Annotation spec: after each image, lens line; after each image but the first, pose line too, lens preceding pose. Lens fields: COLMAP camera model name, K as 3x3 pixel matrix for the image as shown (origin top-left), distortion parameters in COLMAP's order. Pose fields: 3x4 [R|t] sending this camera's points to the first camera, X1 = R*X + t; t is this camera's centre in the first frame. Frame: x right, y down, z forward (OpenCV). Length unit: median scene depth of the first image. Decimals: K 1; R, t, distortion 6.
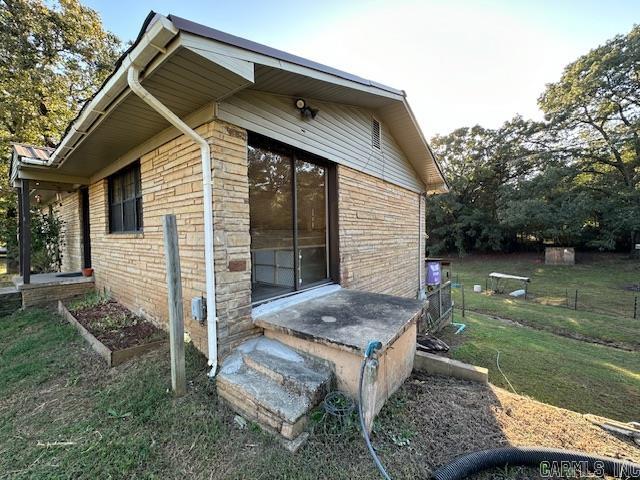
lens RADIAL K [[255.6, 0, 319.5], [0, 255.6, 240.7], [0, 0, 1]] dist [0.000580, -0.000731]
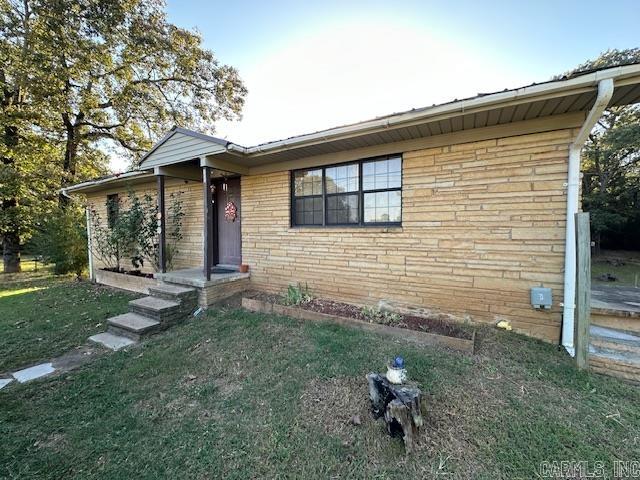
lens RADIAL K [[255.6, 0, 322.0], [0, 255.6, 240.2], [0, 0, 1]] dist [0.000580, -0.000731]
pose [[0.991678, -0.006636, 0.128576, -0.828319], [0.002300, 0.999425, 0.033838, -0.012351], [-0.128726, -0.033261, 0.991122, 0.023638]]
